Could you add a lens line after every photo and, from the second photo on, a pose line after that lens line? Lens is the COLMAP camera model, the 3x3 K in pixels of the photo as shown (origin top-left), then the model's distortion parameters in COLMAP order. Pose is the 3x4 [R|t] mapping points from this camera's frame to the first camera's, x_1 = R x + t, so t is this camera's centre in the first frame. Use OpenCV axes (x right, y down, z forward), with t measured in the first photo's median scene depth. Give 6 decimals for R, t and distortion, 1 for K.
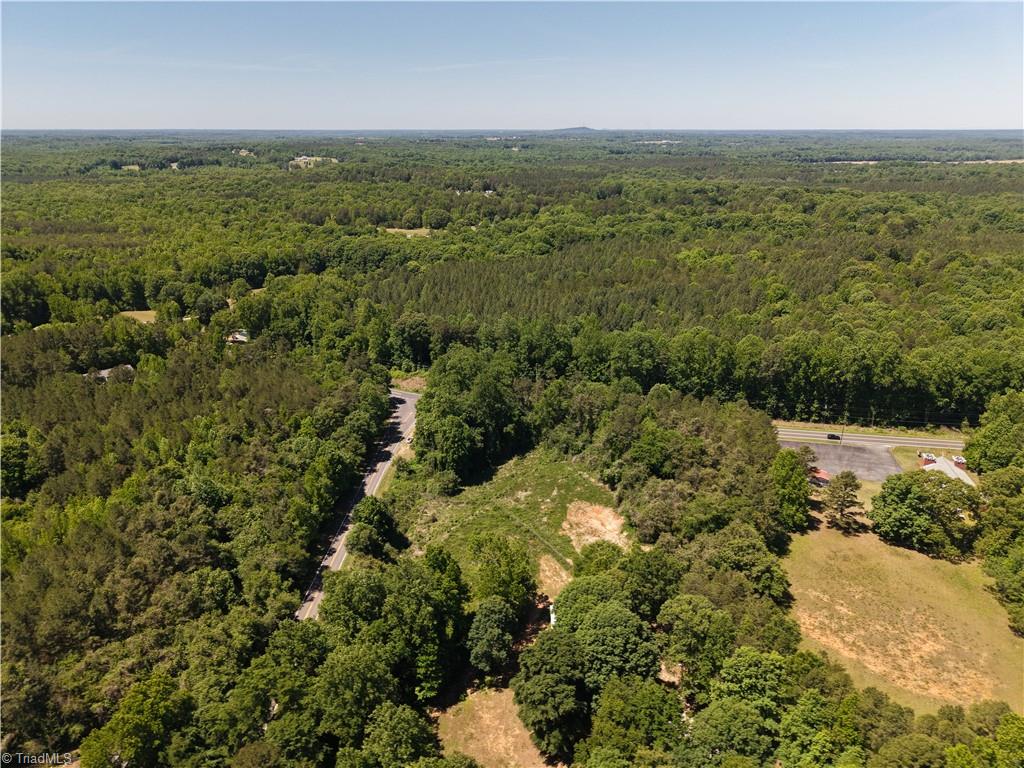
lens RADIAL K [[680.9, 0, 518.3], [0, 680.9, 385.8], [0, 0, 1]] dist [0.025038, -0.024770]
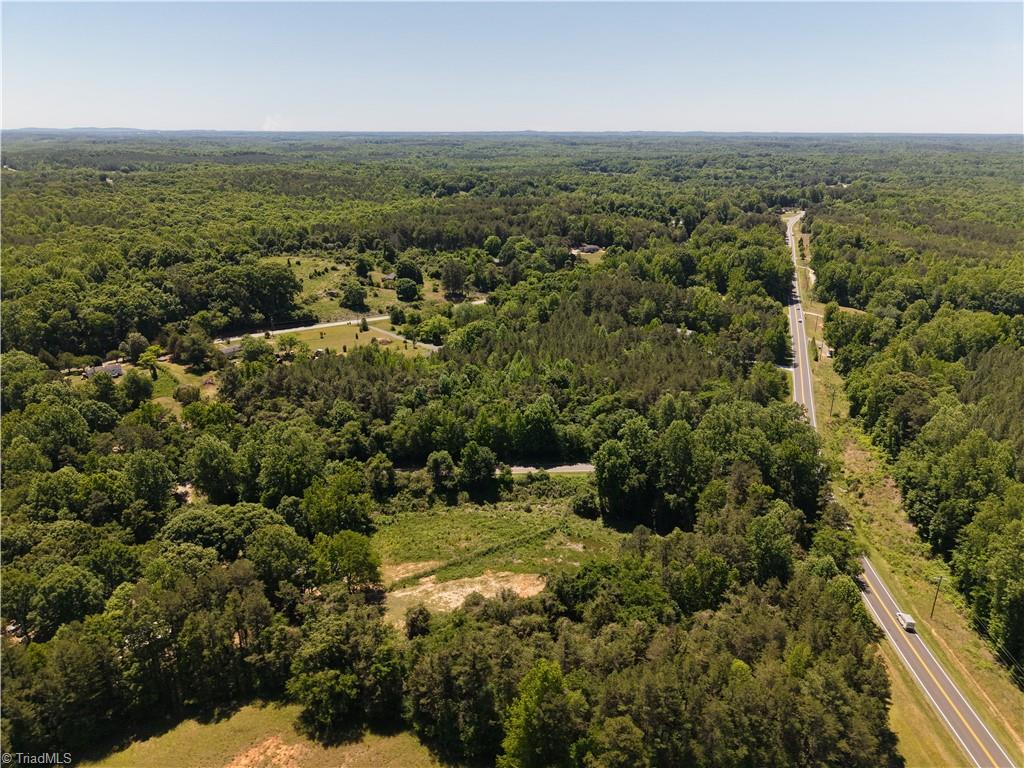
lens RADIAL K [[680.9, 0, 517.1], [0, 680.9, 391.2], [0, 0, 1]] dist [0.025038, -0.024770]
pose [[0.170029, 0.354348, -0.919526, 0.529273], [-0.353760, 0.892862, 0.278659, -0.169951], [0.919752, 0.277911, 0.277166, 0.467222]]
